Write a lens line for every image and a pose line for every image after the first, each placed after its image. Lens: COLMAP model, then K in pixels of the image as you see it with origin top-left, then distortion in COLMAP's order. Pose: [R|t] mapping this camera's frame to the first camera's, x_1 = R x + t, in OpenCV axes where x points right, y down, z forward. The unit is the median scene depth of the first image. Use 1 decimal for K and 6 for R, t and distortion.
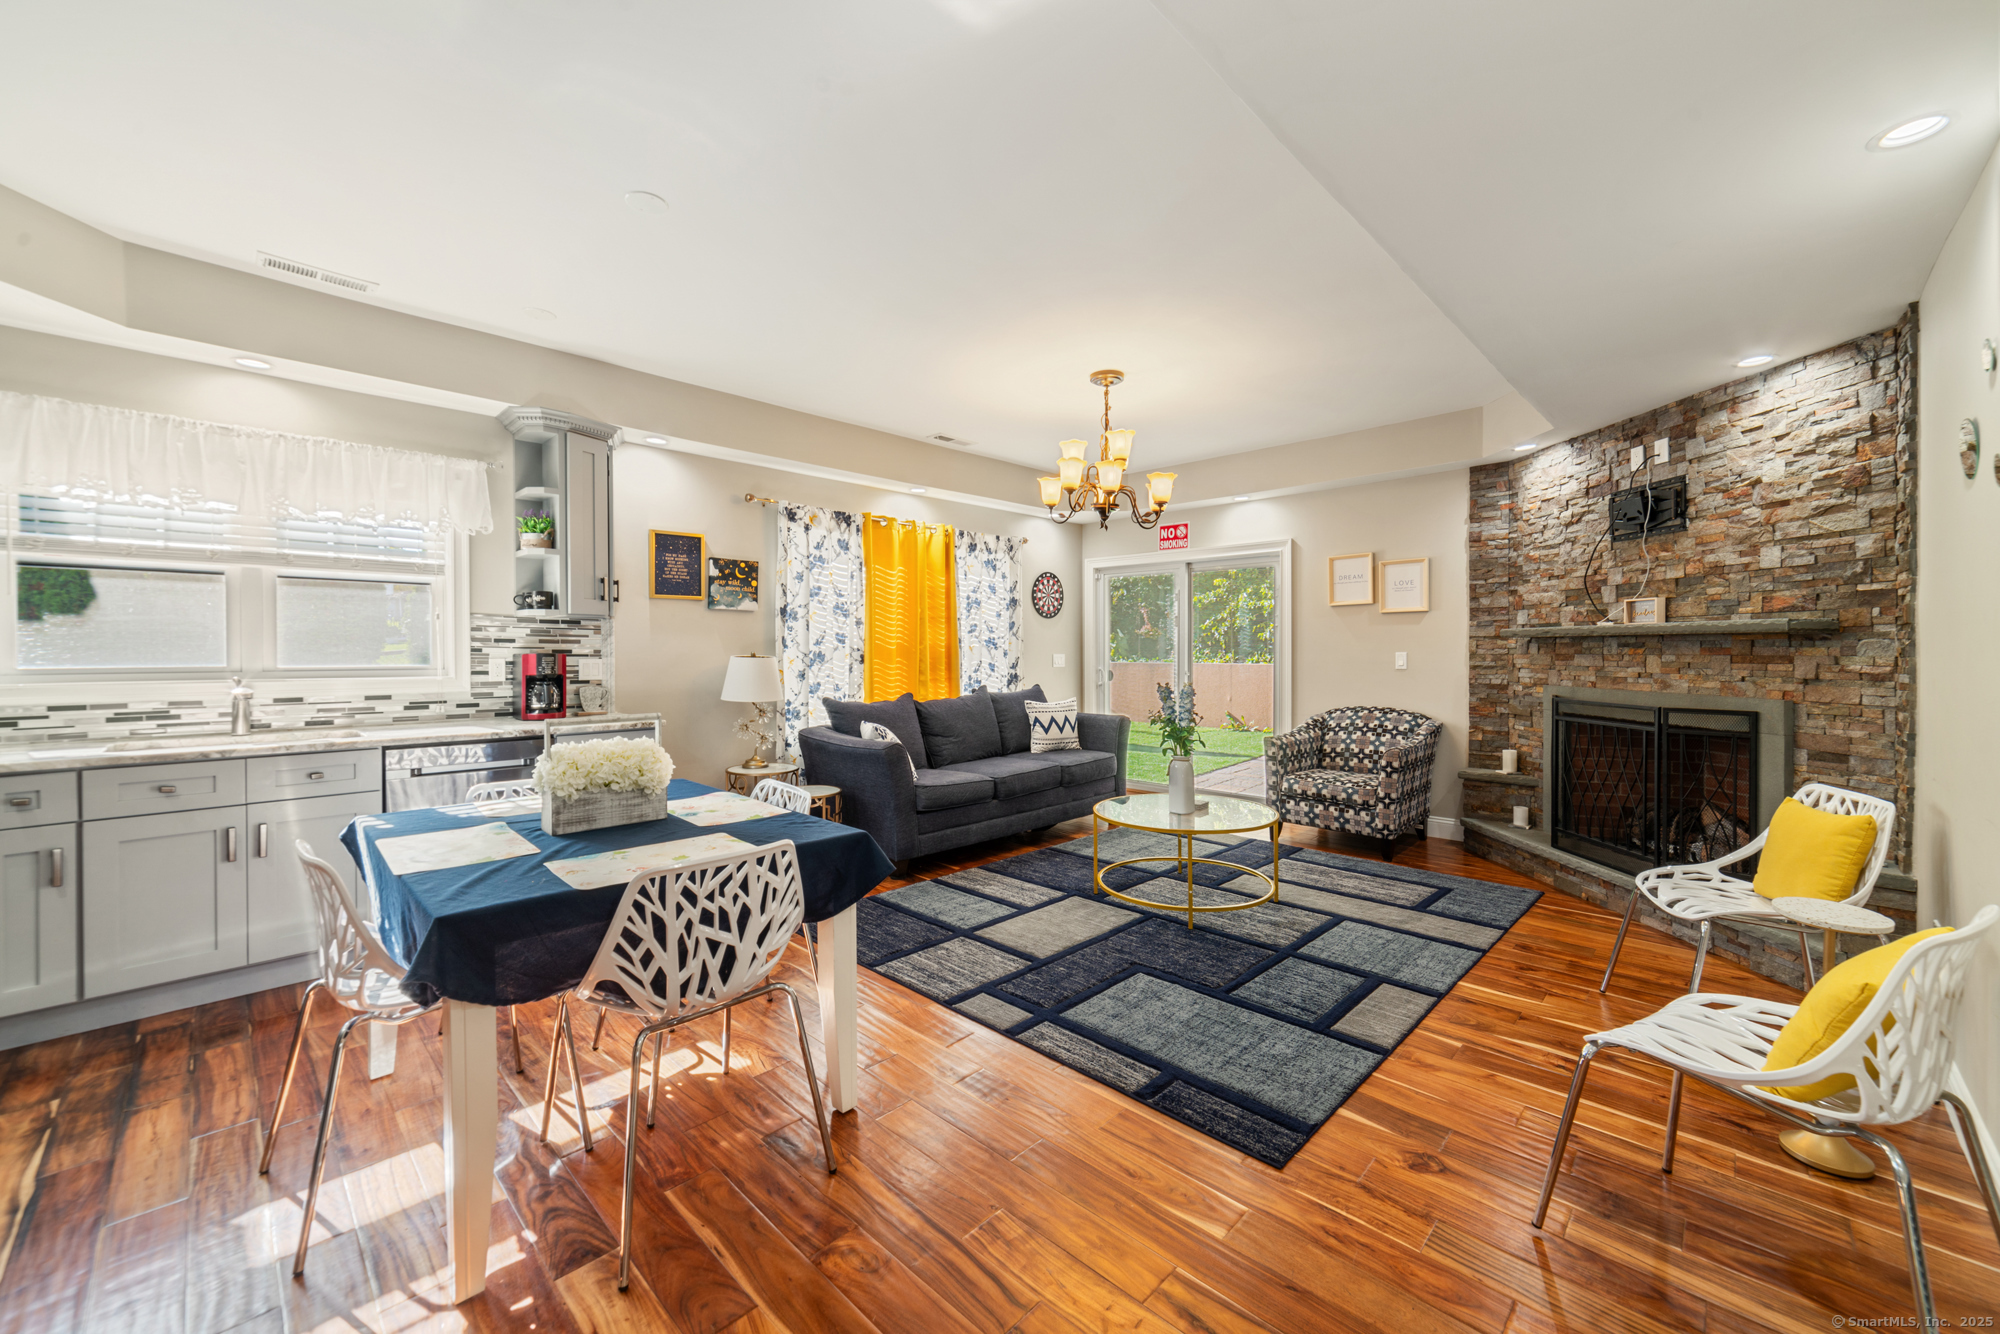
lens RADIAL K [[781.2, 0, 998.3], [0, 781.2, 626.1], [0, 0, 1]] dist [0.074846, 0.000050]
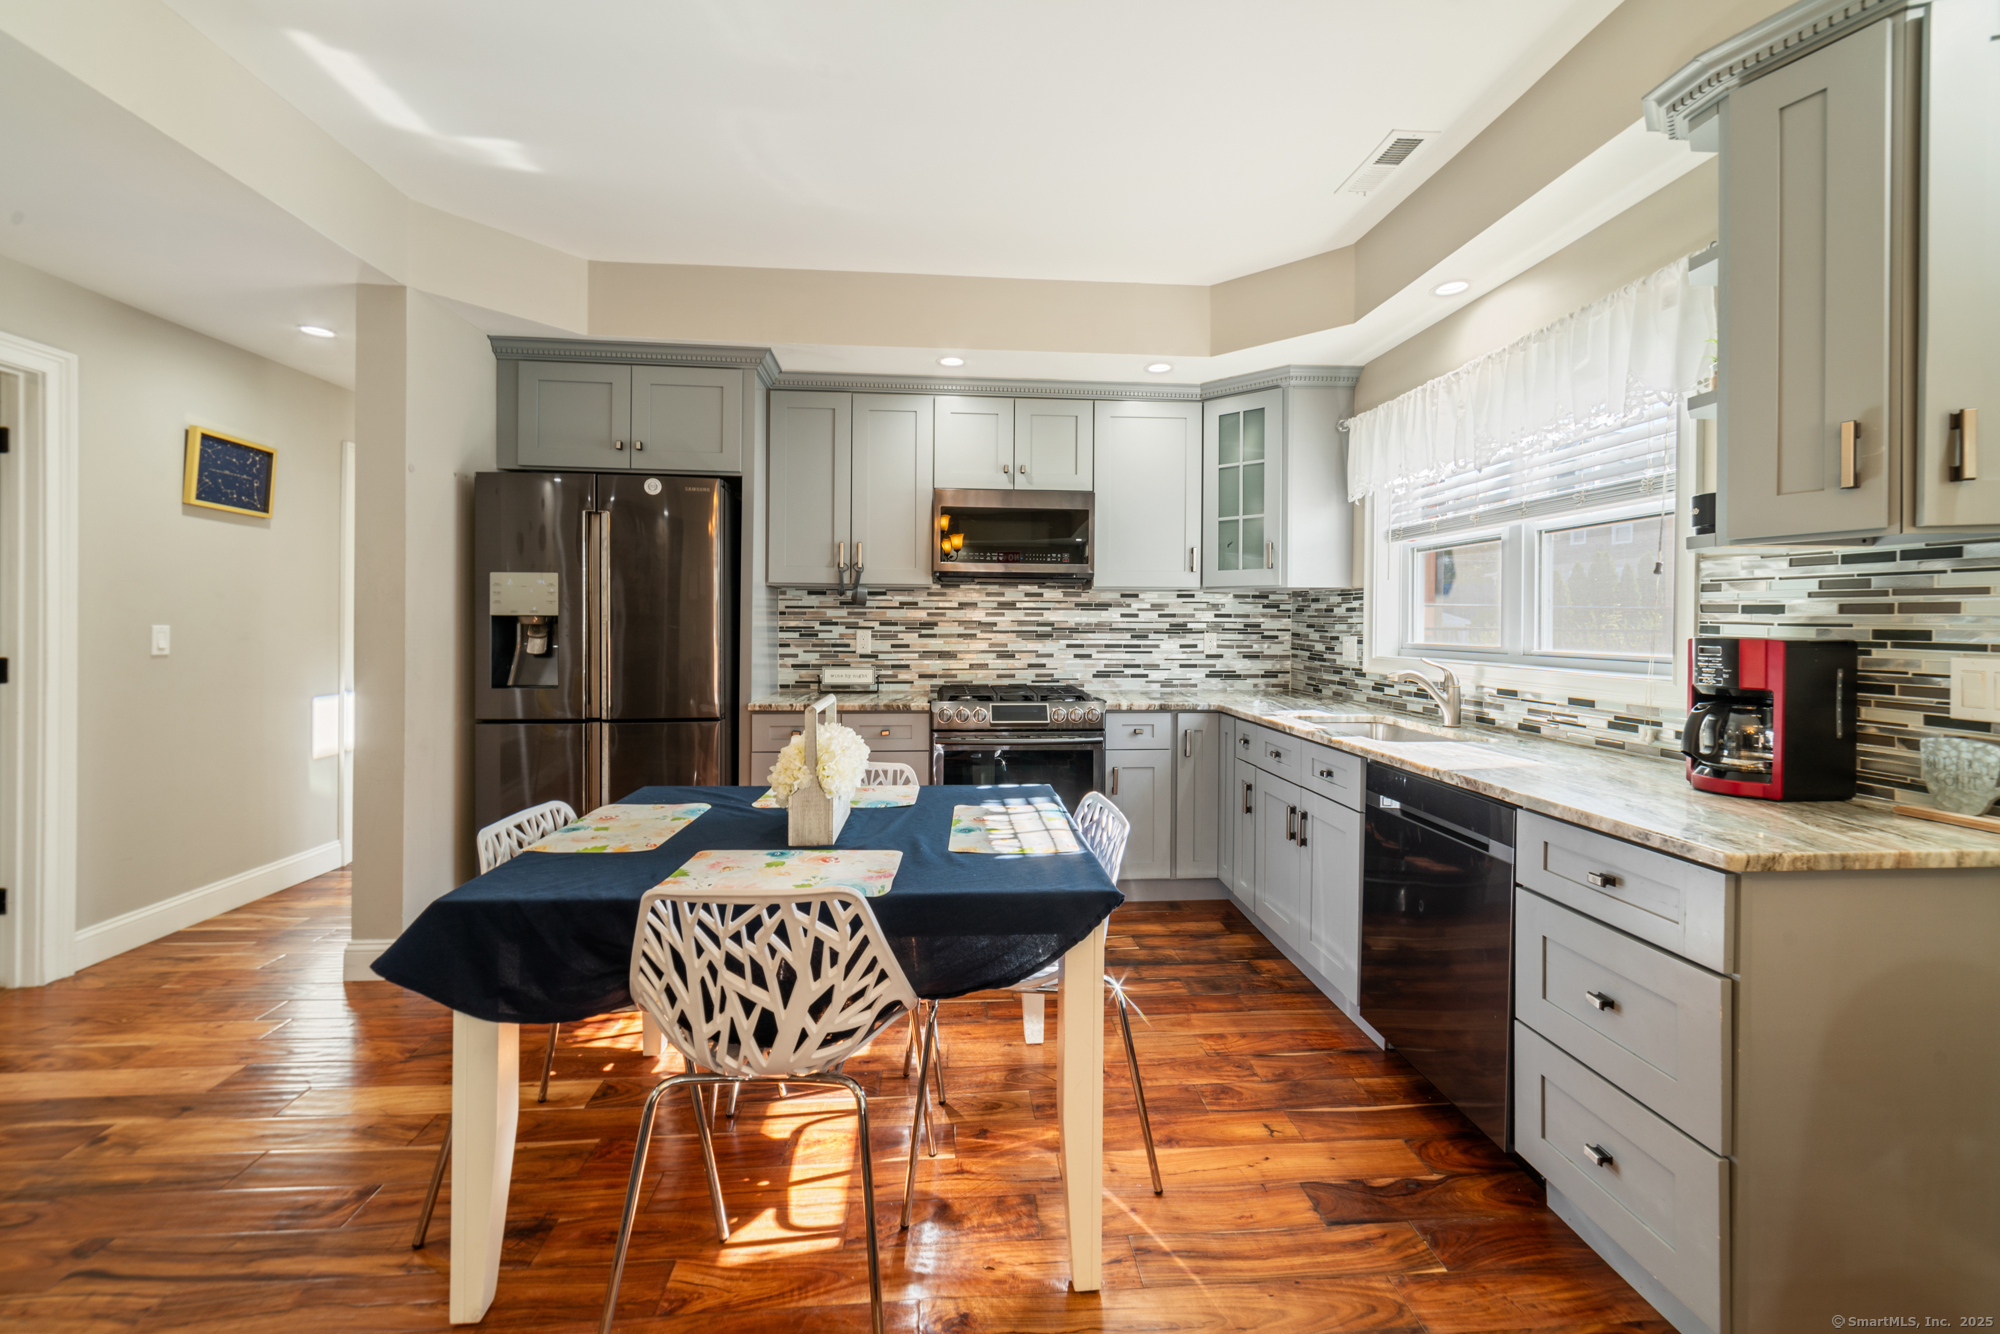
lens RADIAL K [[781.2, 0, 998.3], [0, 781.2, 626.1], [0, 0, 1]] dist [0.074846, 0.000050]
pose [[-0.663489, -0.004880, -0.748170, 0.020656], [0.012967, 0.999754, -0.018019, 0.034090], [0.748073, -0.021657, -0.663262, 1.111592]]
